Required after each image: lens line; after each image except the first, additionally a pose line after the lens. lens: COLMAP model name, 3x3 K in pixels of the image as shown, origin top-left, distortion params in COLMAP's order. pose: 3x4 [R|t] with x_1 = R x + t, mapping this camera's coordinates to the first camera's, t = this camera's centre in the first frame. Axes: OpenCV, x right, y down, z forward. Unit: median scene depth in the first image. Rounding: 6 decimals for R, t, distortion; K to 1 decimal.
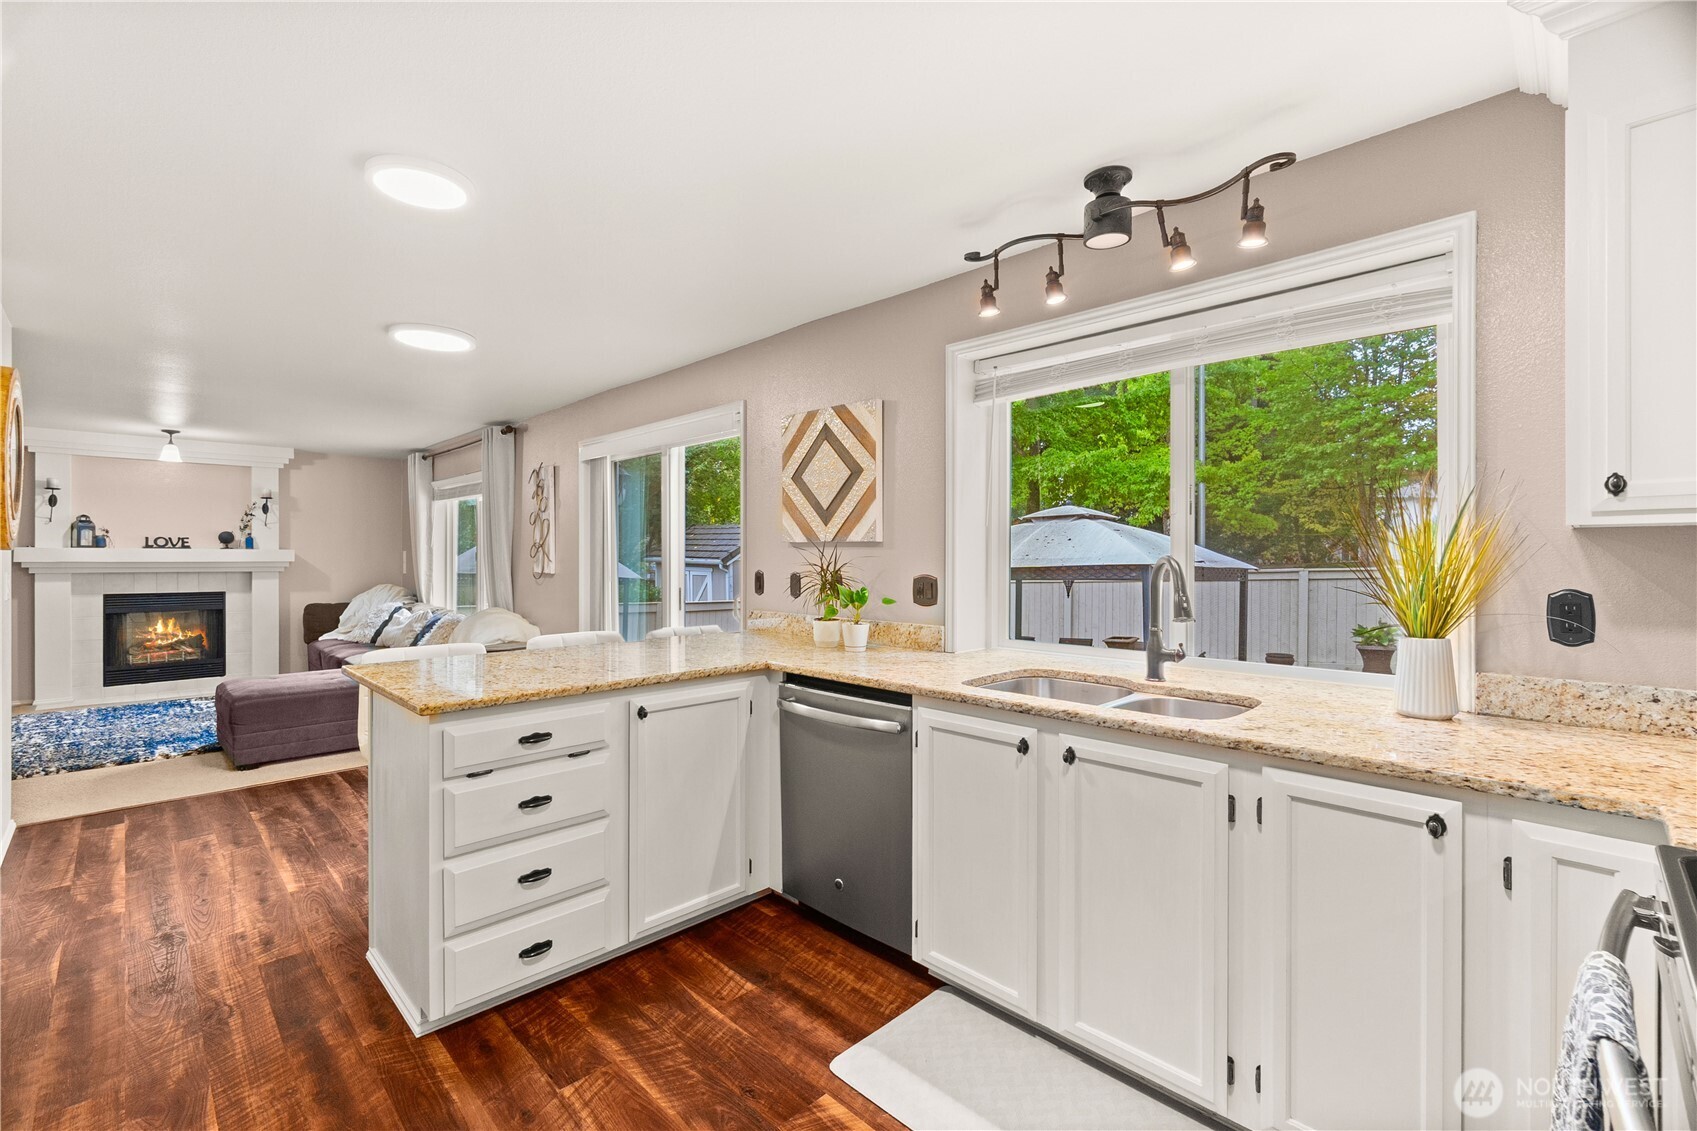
lens RADIAL K [[733.2, 0, 830.7], [0, 733.2, 559.2], [0, 0, 1]] dist [-0.006189, -0.000544]
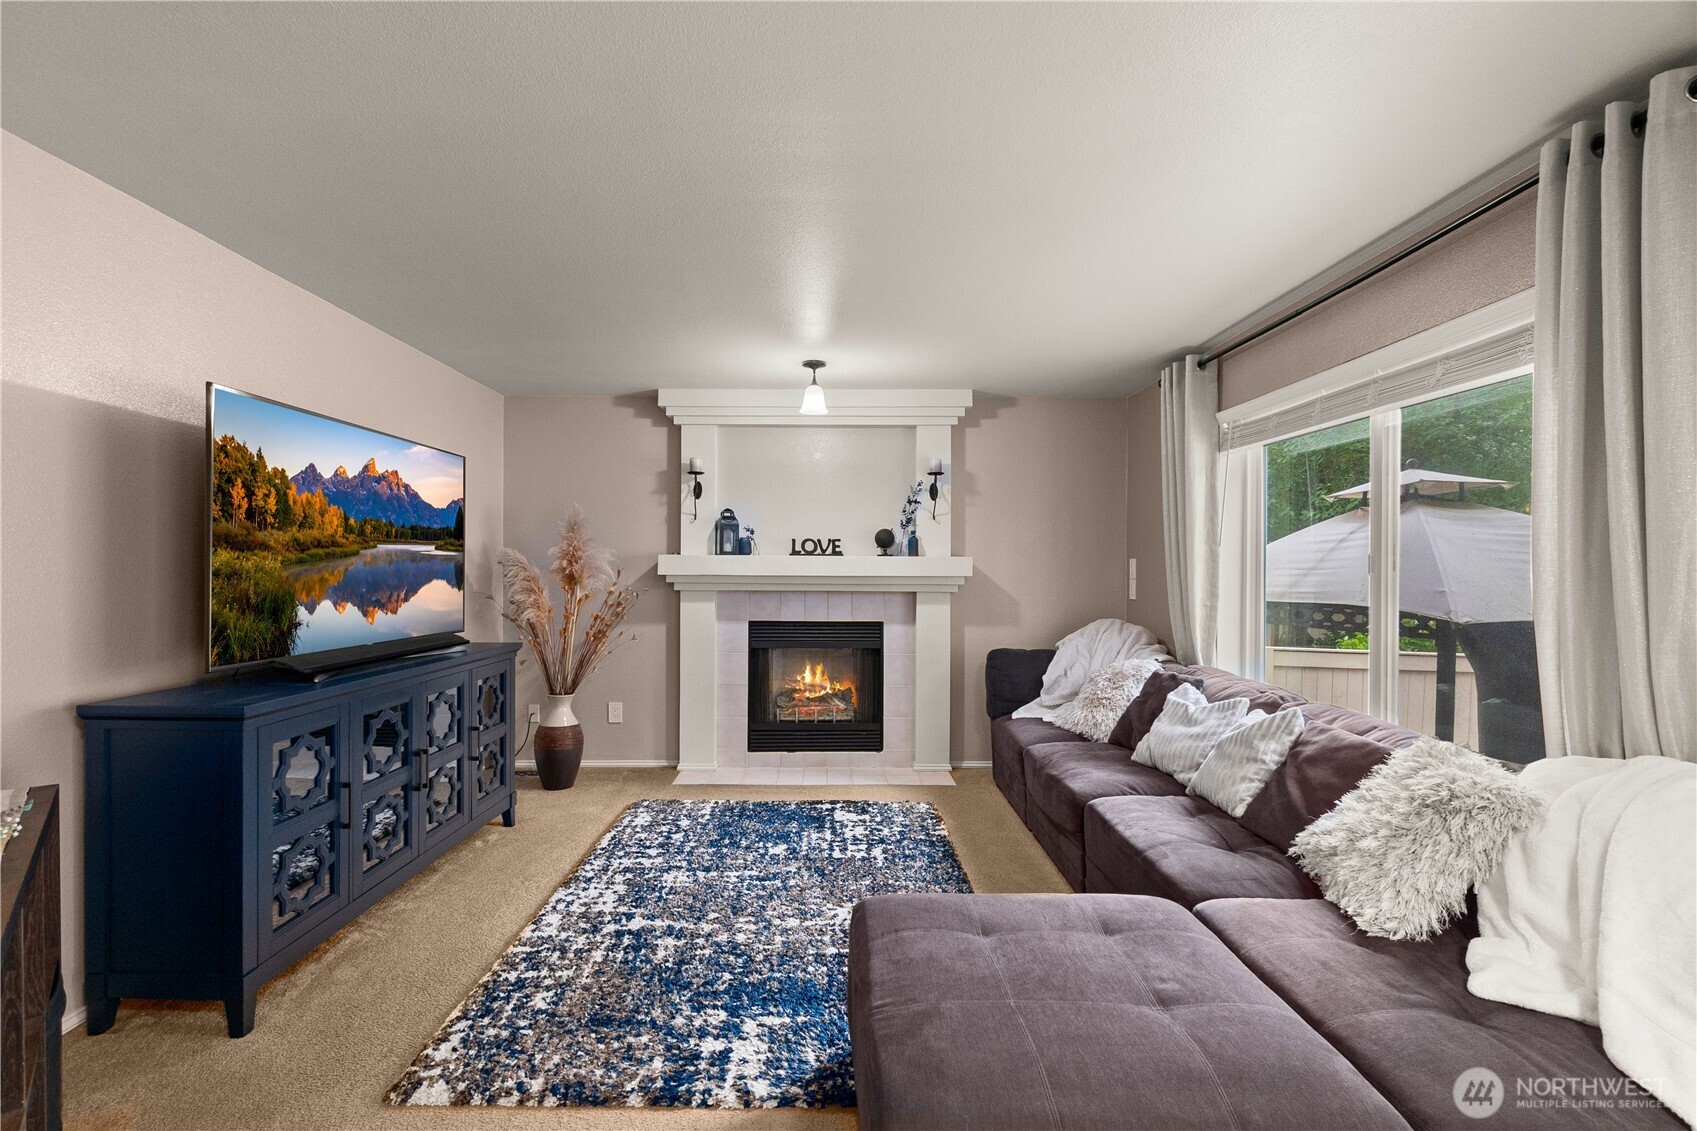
lens RADIAL K [[764.9, 0, 840.8], [0, 764.9, 574.0], [0, 0, 1]] dist [0.003465, 0.000468]
pose [[0.728782, 0.004371, -0.684732, -0.524979], [-0.005203, 0.999986, 0.000846, 0.001500], [0.684726, 0.002946, 0.728794, 0.641715]]
